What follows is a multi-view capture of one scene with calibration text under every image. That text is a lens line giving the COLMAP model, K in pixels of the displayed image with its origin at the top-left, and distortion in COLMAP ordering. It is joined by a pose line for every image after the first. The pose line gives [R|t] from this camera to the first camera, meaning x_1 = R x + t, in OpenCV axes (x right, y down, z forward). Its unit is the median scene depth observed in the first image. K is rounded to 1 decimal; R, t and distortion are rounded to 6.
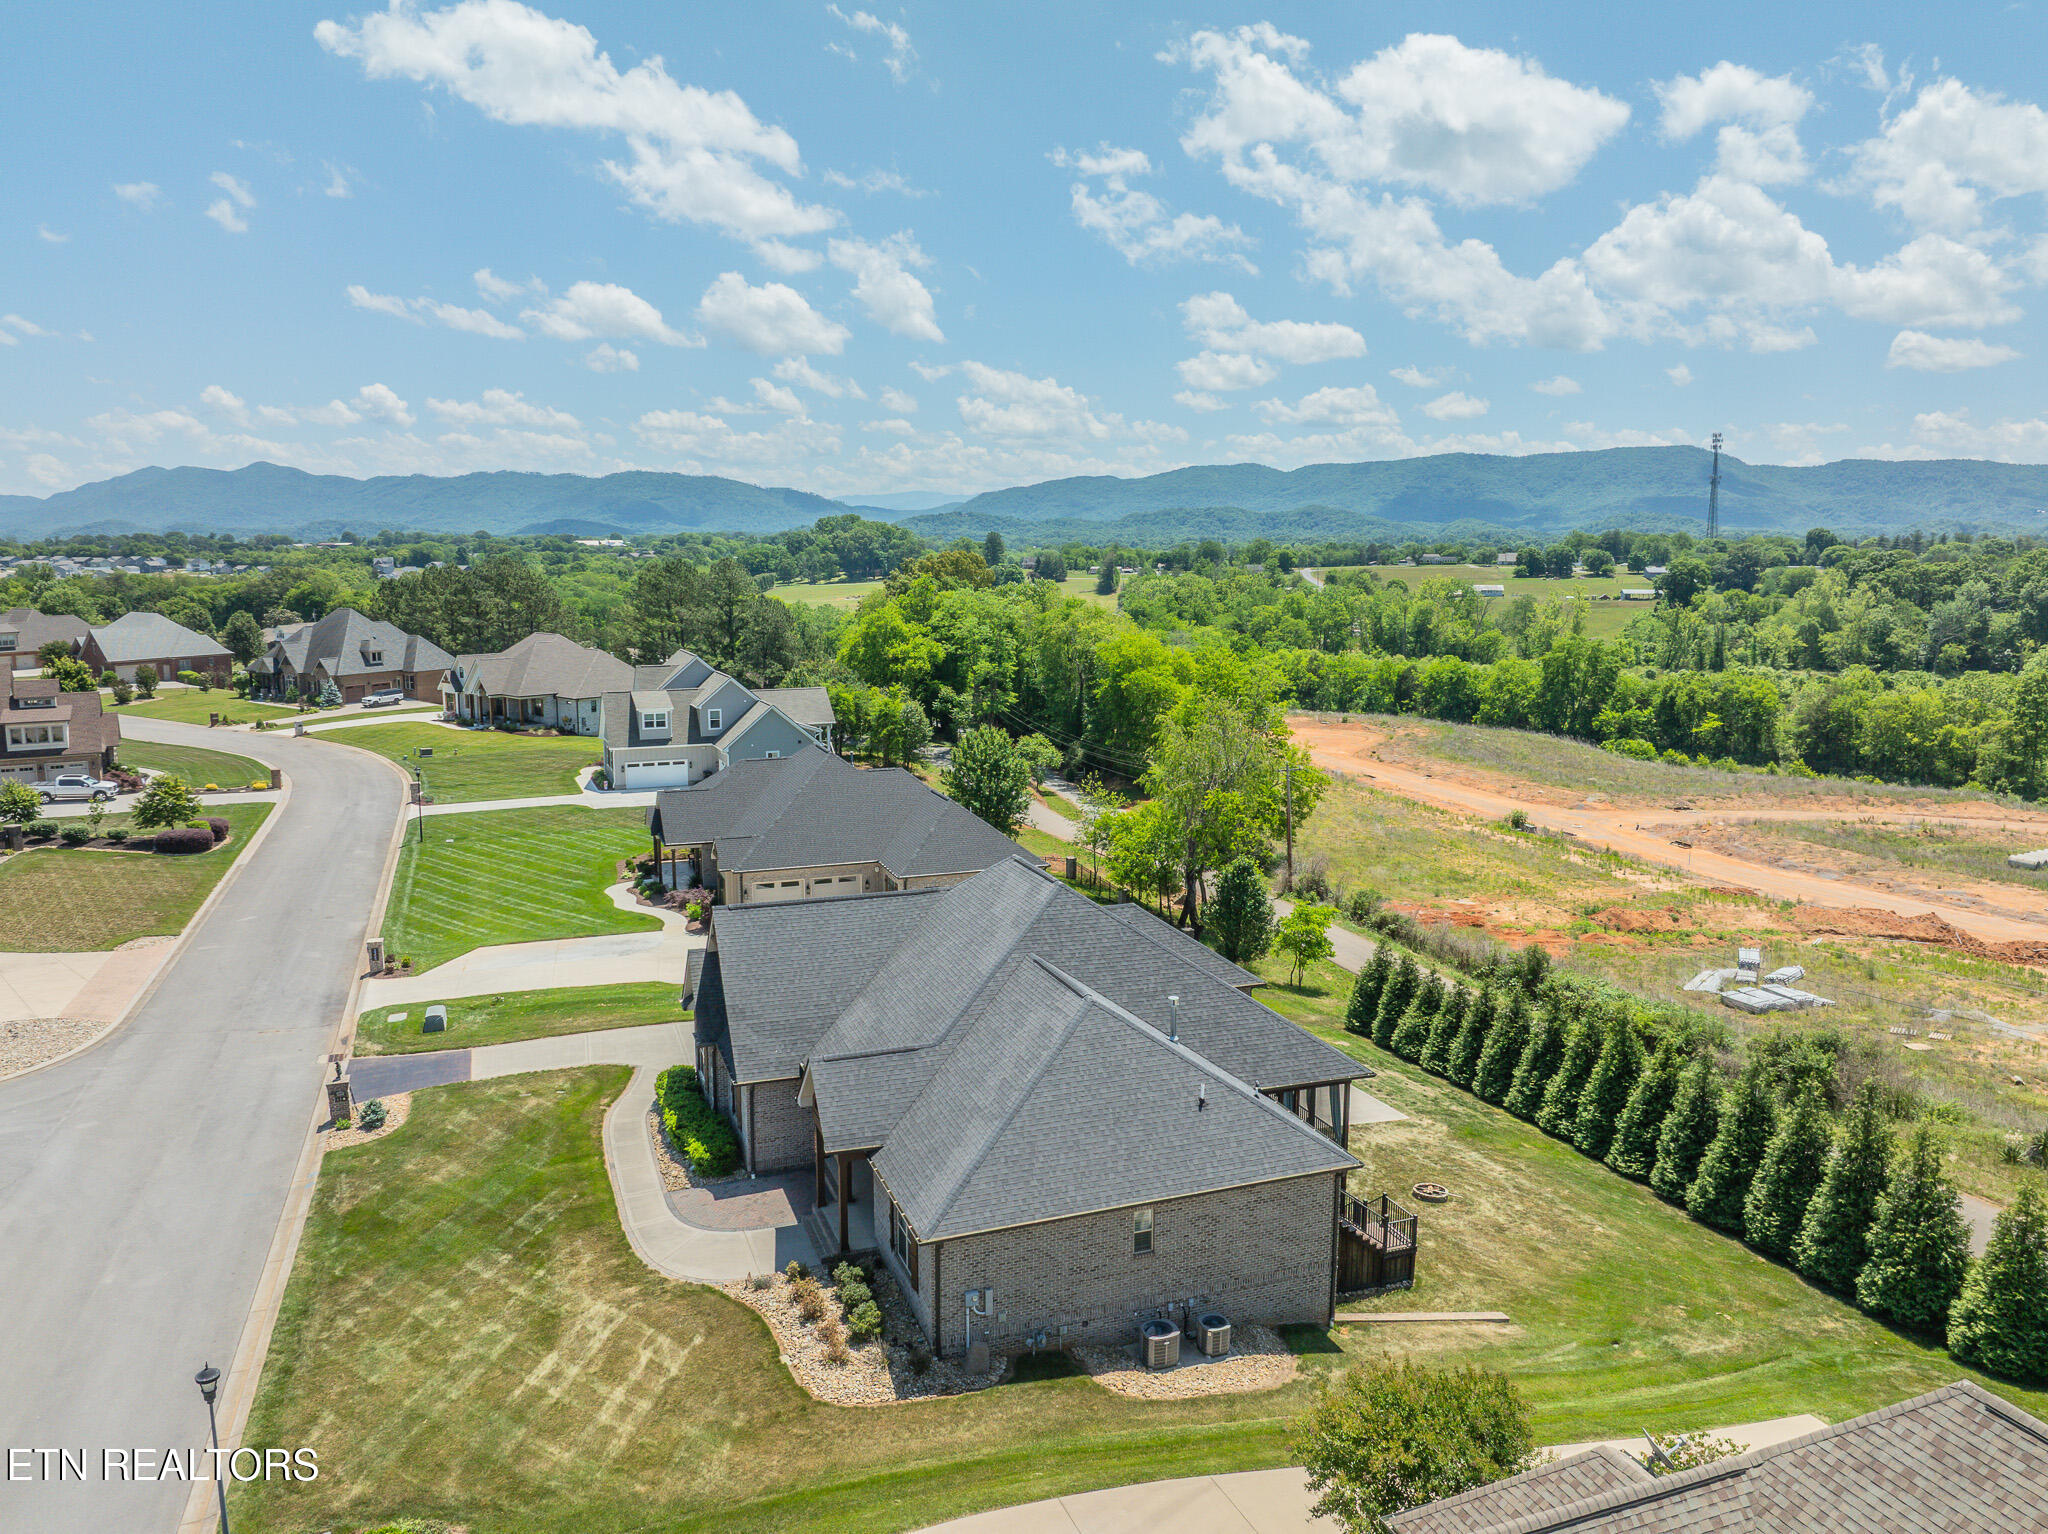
lens RADIAL K [[1435.6, 0, 1024.0], [0, 1435.6, 767.0], [0, 0, 1]] dist [-0.020946, 0.002285]
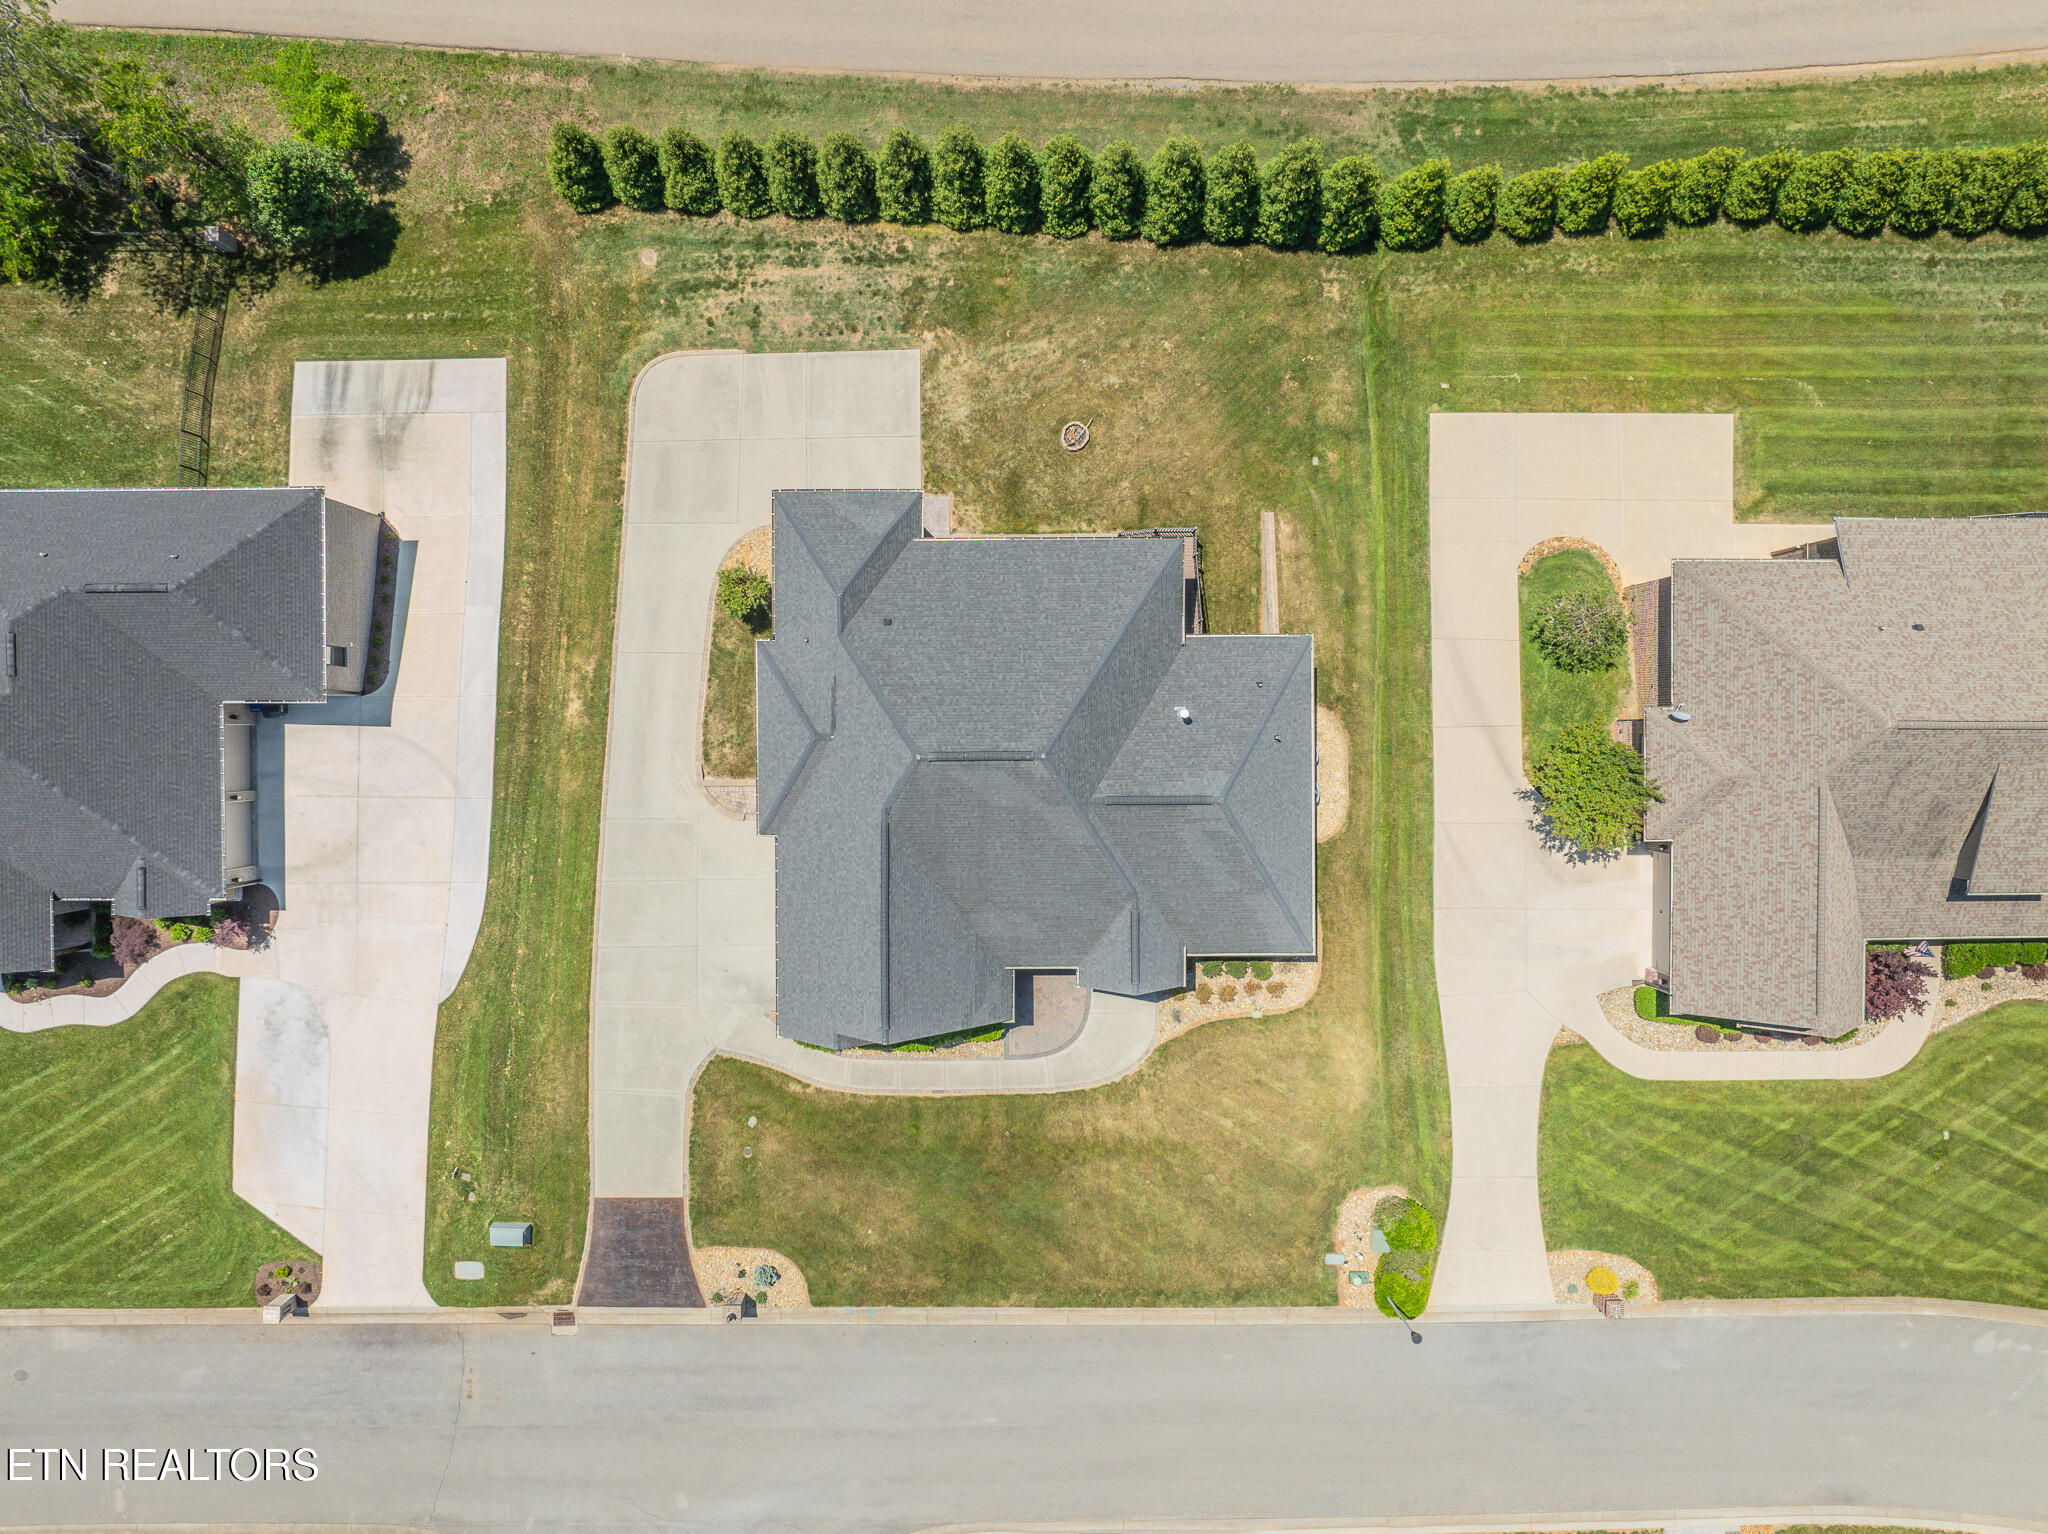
lens RADIAL K [[1435.6, 0, 1024.0], [0, 1435.6, 767.0], [0, 0, 1]] dist [-0.020946, 0.002285]
pose [[0.342607, -0.939459, -0.006048, 0.013418], [0.146961, 0.047234, 0.988014, -0.802459], [-0.927913, -0.339390, 0.154247, 0.679208]]
